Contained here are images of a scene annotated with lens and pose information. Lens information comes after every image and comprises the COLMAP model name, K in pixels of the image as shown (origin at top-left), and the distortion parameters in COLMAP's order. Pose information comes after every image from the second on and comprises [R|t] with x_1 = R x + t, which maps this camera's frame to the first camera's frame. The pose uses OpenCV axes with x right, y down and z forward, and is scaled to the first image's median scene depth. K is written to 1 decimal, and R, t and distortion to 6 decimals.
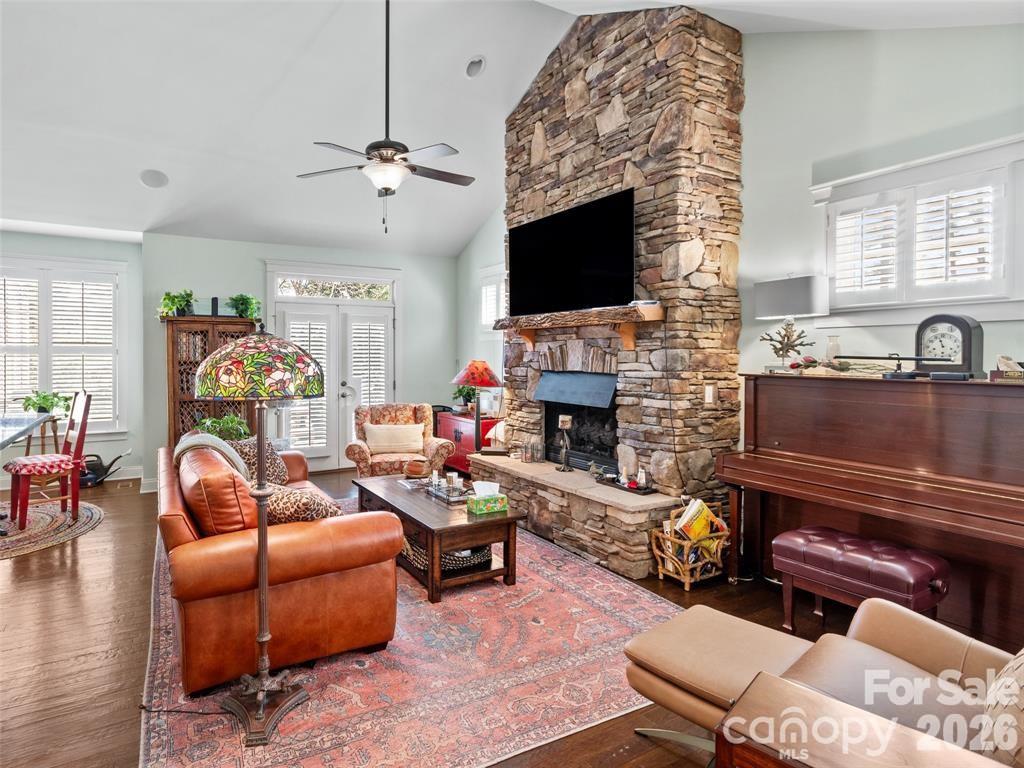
lens RADIAL K [[516.7, 0, 415.4], [0, 516.7, 360.8], [0, 0, 1]] dist [-0.001213, -0.000163]
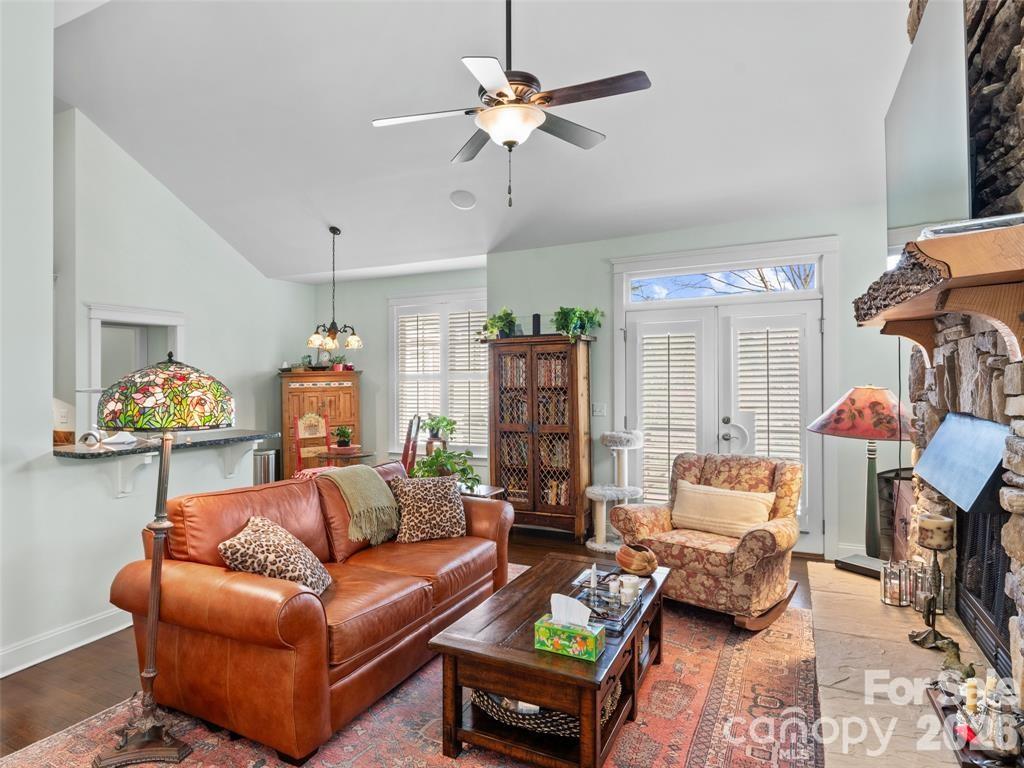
lens RADIAL K [[611.0, 0, 480.1], [0, 611.0, 382.2], [0, 0, 1]] dist [-0.001376, 0.000841]
pose [[0.585113, -0.004998, -0.810936, 0.522993], [0.002302, 0.999987, -0.004502, -0.004705], [0.810948, 0.000768, 0.585117, 0.428554]]
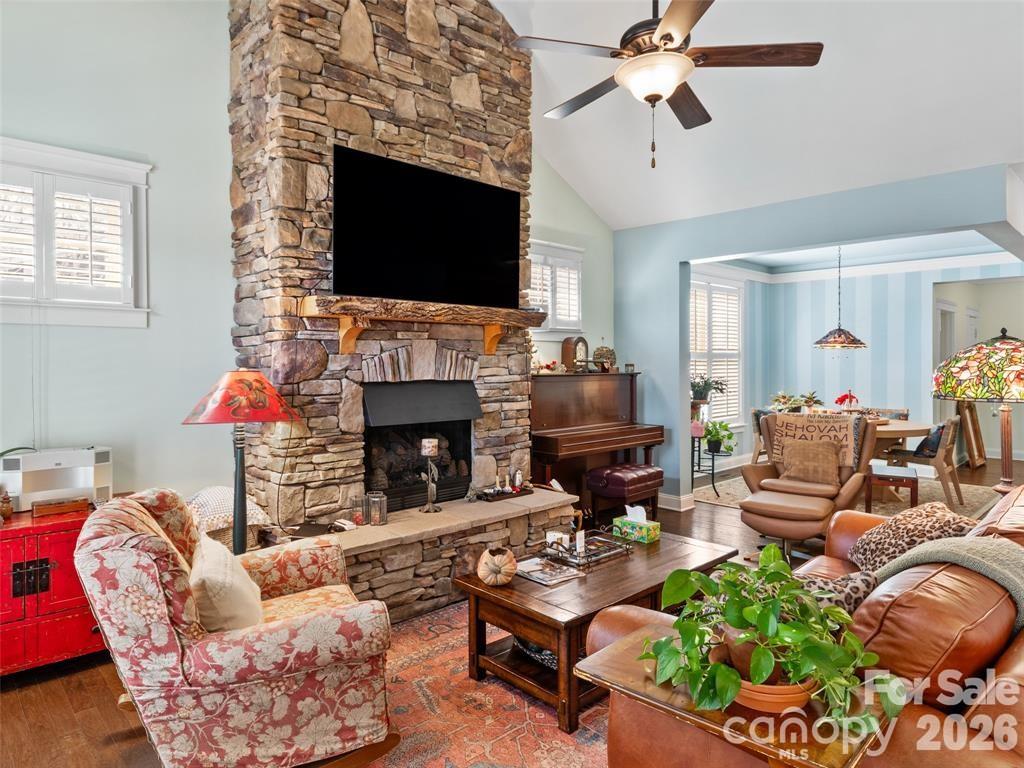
lens RADIAL K [[631.9, 0, 472.8], [0, 631.9, 368.4], [0, 0, 1]] dist [-0.000914, 0.000348]
pose [[-0.247526, -0.010217, 0.968827, -0.666669], [0.012554, 0.999827, 0.013751, -0.010567], [-0.968800, 0.015566, -0.247355, 1.241232]]
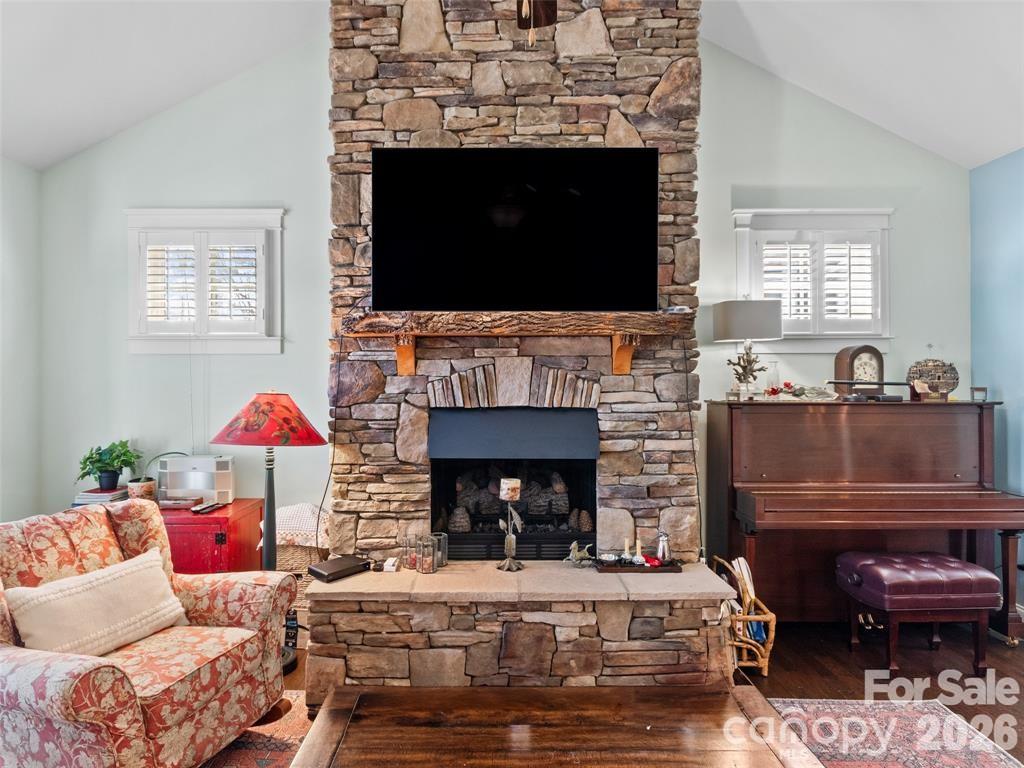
lens RADIAL K [[611.0, 0, 480.1], [0, 611.0, 382.2], [0, 0, 1]] dist [-0.001376, 0.000841]
pose [[0.465028, -0.000761, 0.885296, -0.398138], [0.012749, 0.999902, -0.005837, -0.006610], [-0.885204, 0.014001, 0.464992, 0.733710]]
